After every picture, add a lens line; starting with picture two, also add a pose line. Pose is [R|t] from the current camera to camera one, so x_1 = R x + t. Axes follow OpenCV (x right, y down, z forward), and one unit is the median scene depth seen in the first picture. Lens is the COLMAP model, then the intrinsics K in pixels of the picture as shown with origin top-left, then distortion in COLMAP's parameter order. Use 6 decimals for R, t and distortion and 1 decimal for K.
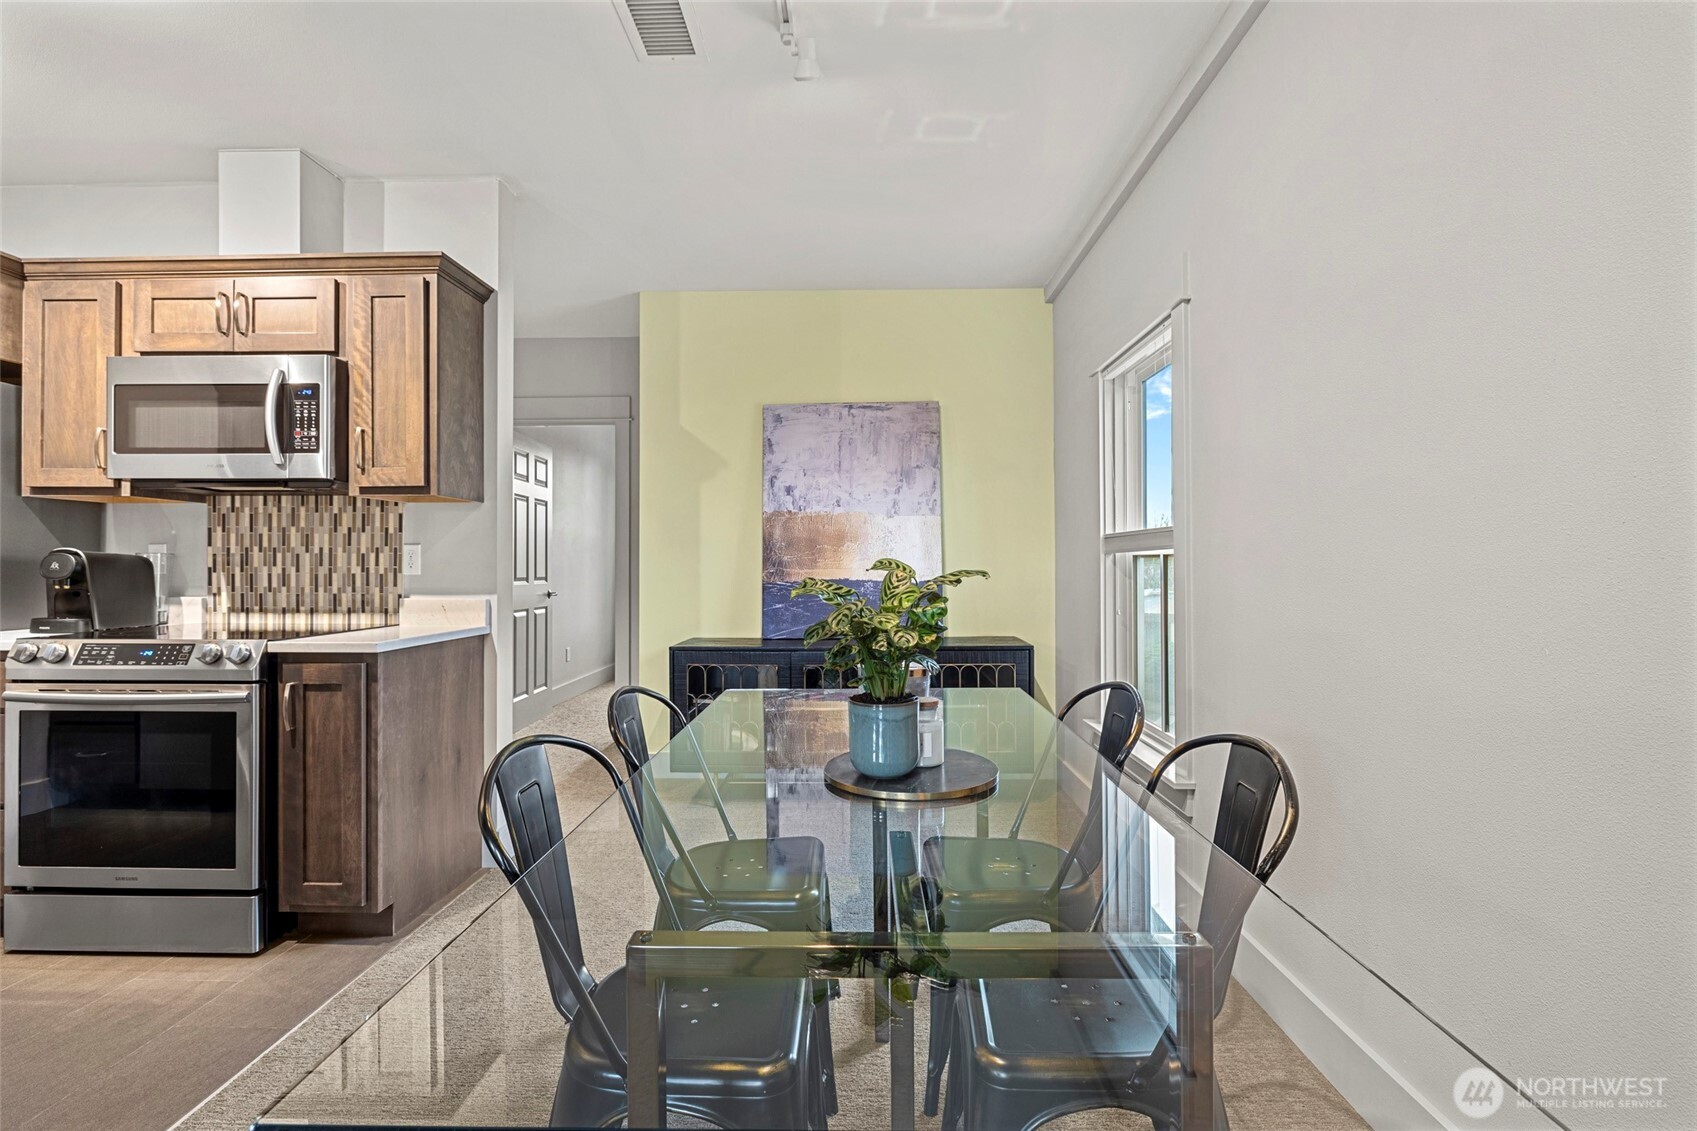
lens RADIAL K [[749.4, 0, 844.3], [0, 749.4, 561.1], [0, 0, 1]] dist [-0.009723, 0.003310]
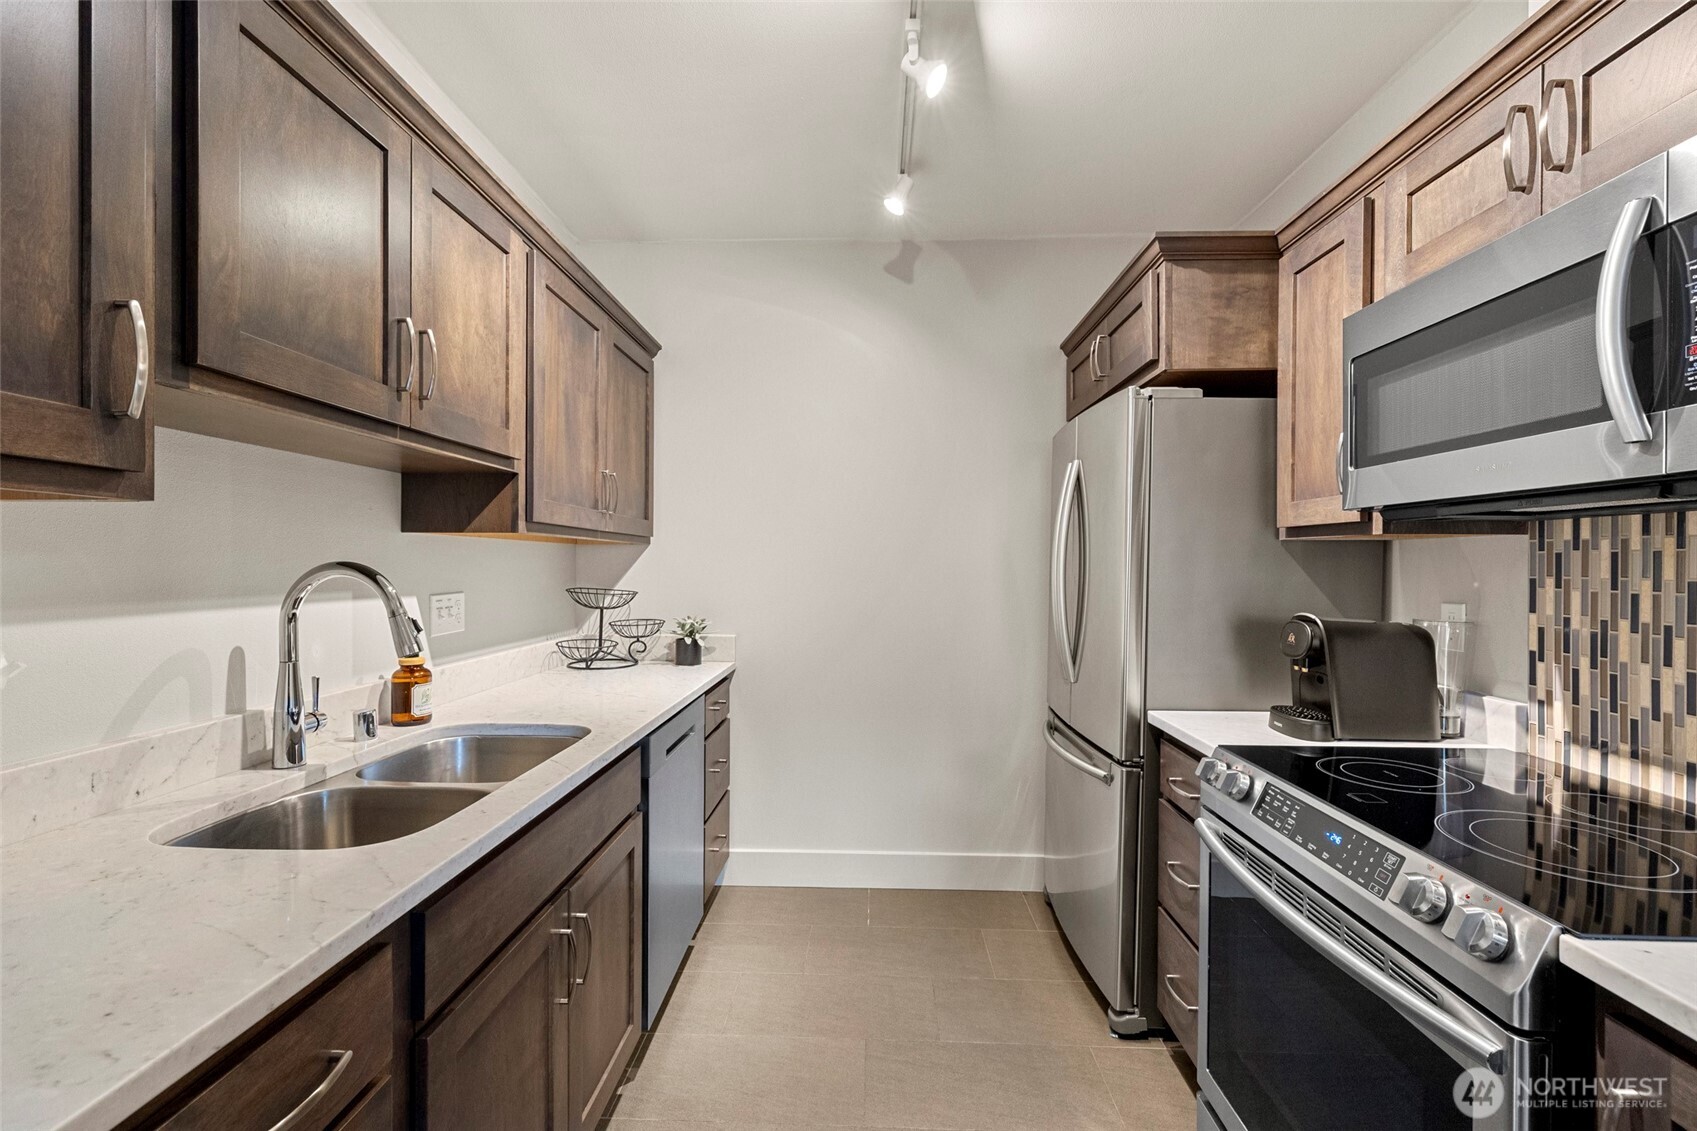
lens RADIAL K [[713.5, 0, 848.8], [0, 713.5, 568.3], [0, 0, 1]] dist [-0.000514, 0.000197]
pose [[-0.008719, 0.006047, -0.999944, -0.324538], [0.000791, 0.999981, 0.006040, -0.056522], [0.999962, -0.000739, -0.008724, 0.504355]]
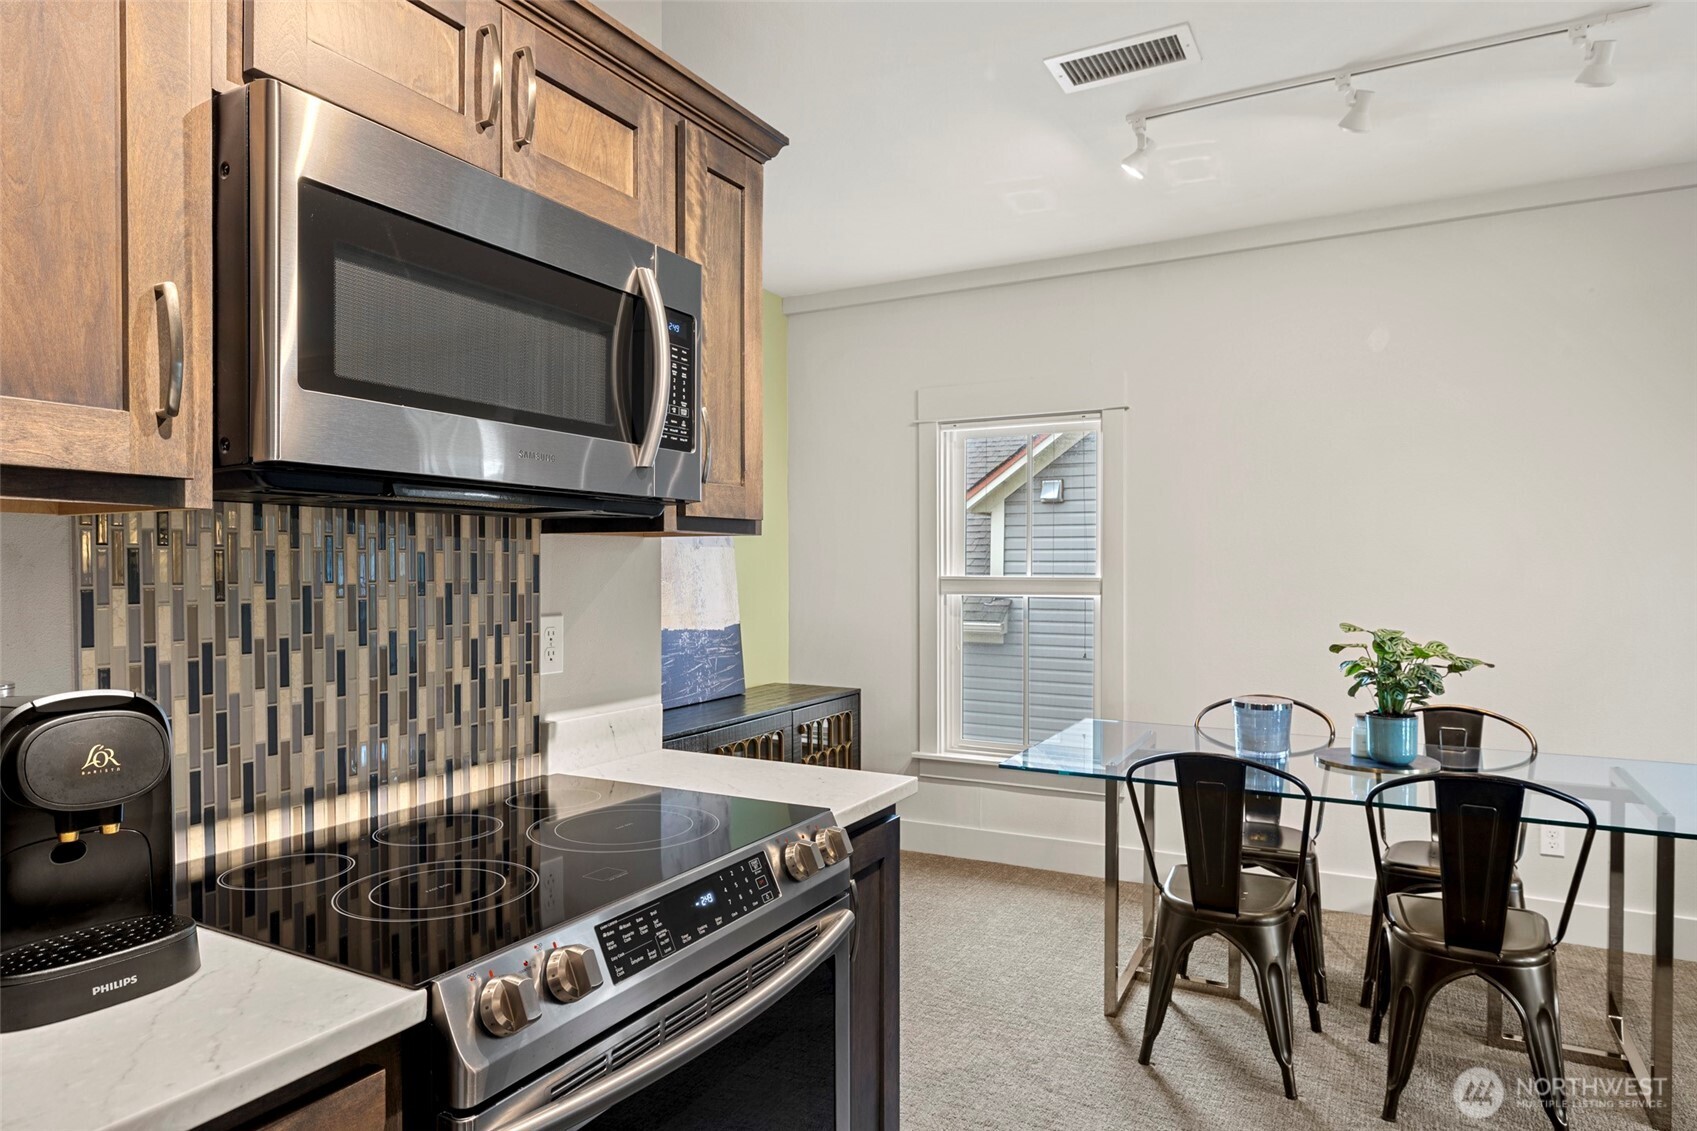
lens RADIAL K [[1005.5, 0, 853.6], [0, 1005.5, 580.5], [0, 0, 1]] dist [-0.005589, 0.000715]
pose [[0.455276, -0.012772, 0.890259, -1.095392], [-0.004360, 0.999853, 0.016574, -0.058475], [-0.890340, -0.011427, 0.455153, 0.502054]]
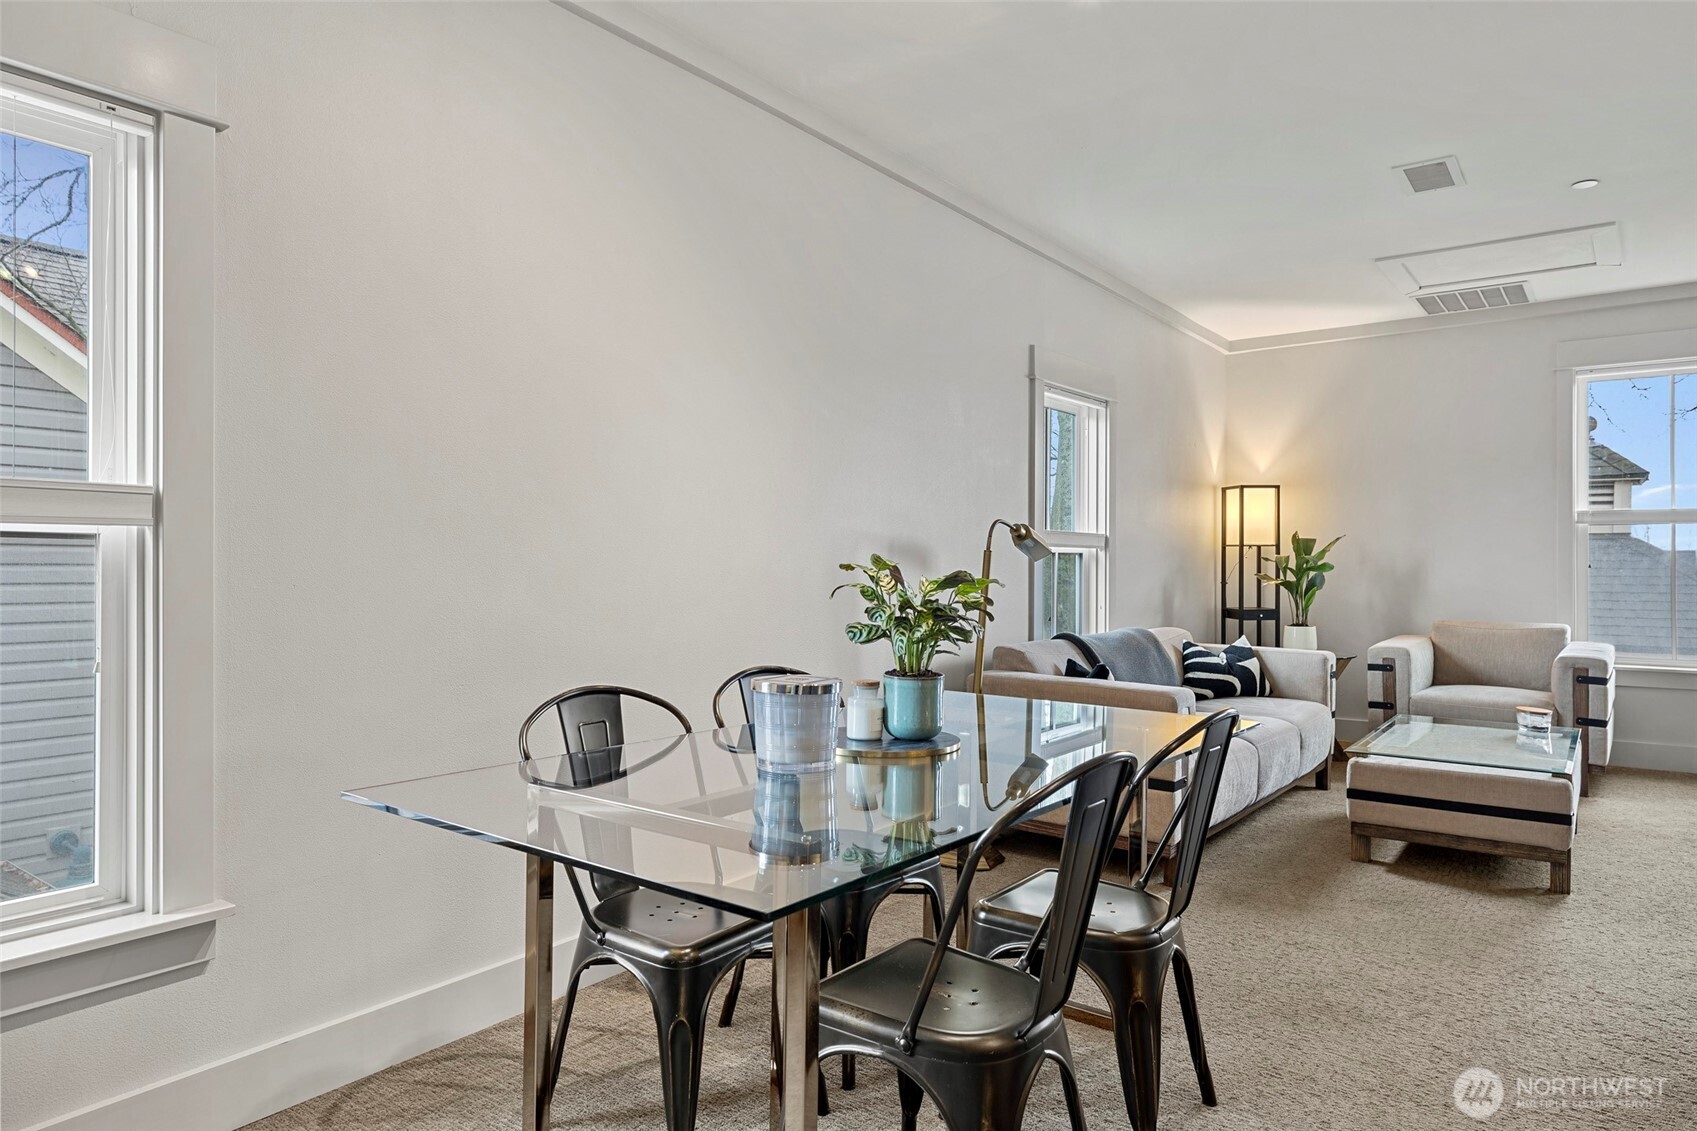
lens RADIAL K [[1064.2, 0, 851.8], [0, 1064.2, 565.7], [0, 0, 1]] dist [-0.006178, -0.000823]
pose [[-0.814503, -0.001449, 0.580157, -0.393717], [-0.004514, 0.999982, -0.003840, 0.010895], [-0.580141, -0.005747, -0.814495, 1.142529]]
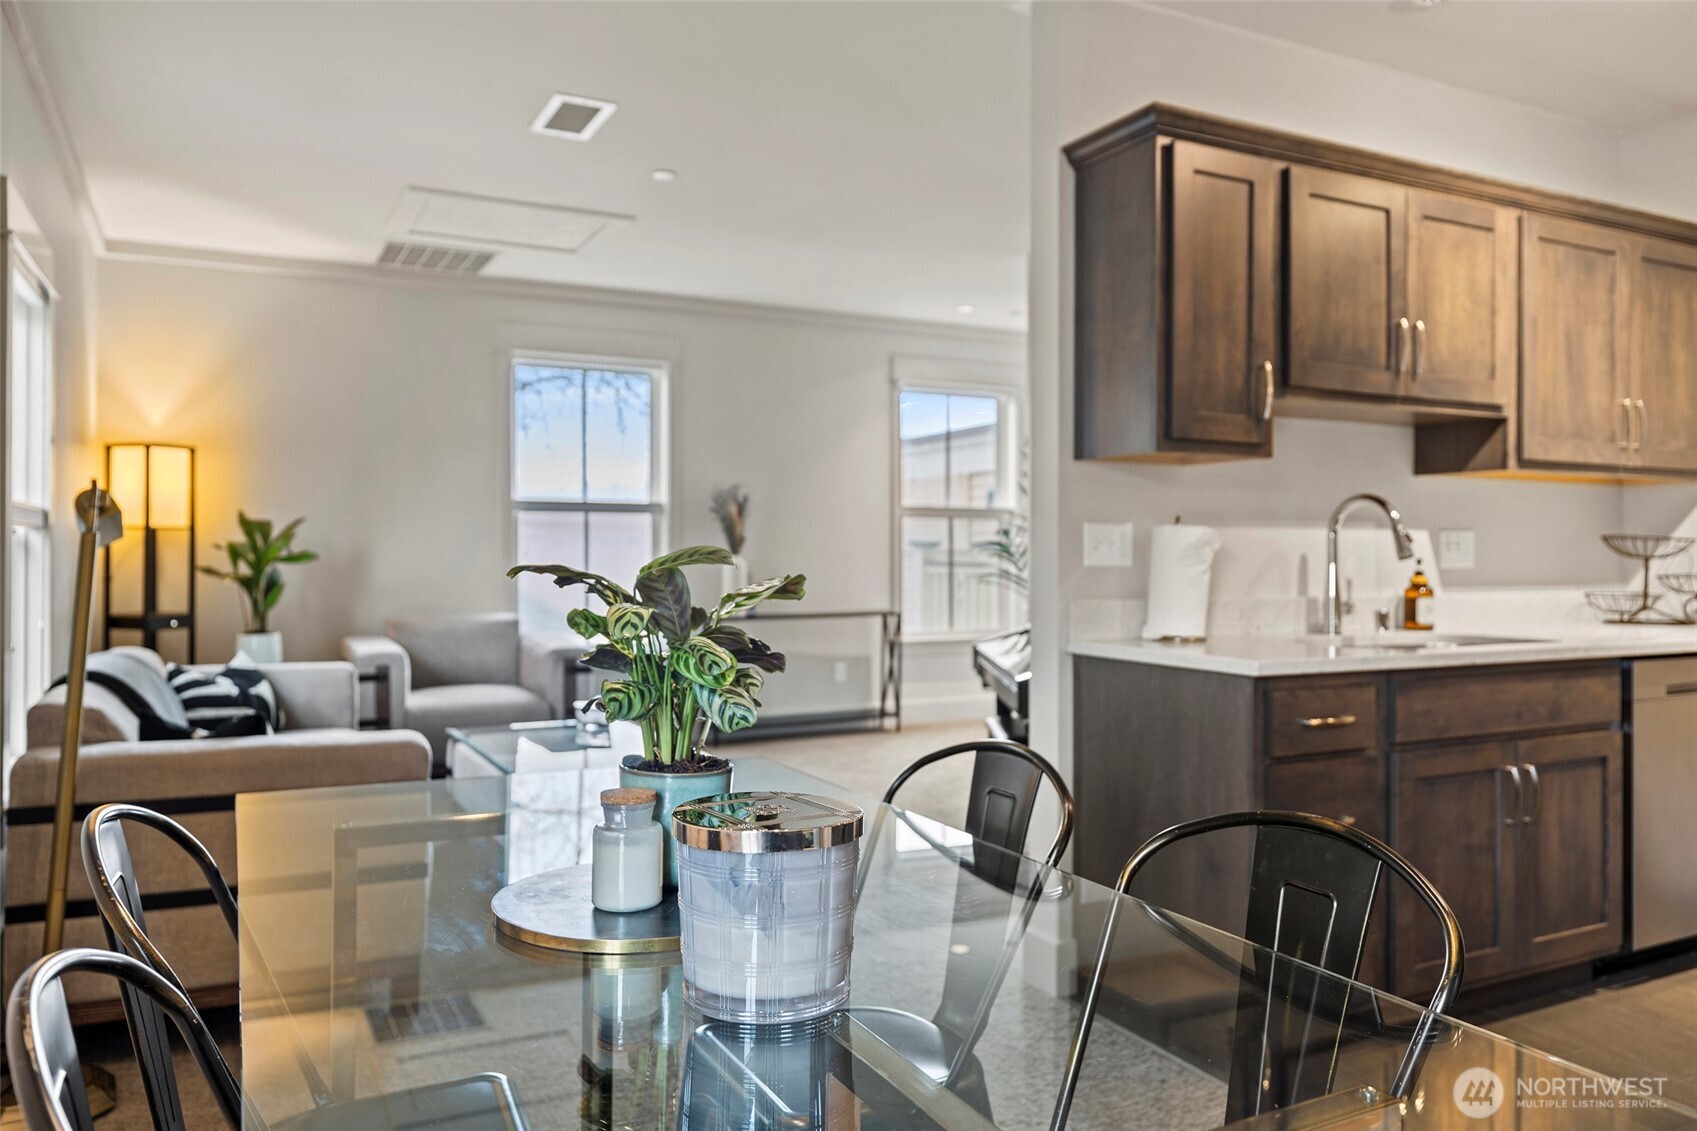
lens RADIAL K [[1197.8, 0, 843.8], [0, 1197.8, 550.5], [0, 0, 1]] dist [0.003598, 0.003226]
pose [[-0.877859, -0.003400, -0.478907, 0.197261], [-0.000104, 0.999976, -0.006909, 0.003809], [0.478919, -0.006015, -0.877838, 0.937498]]
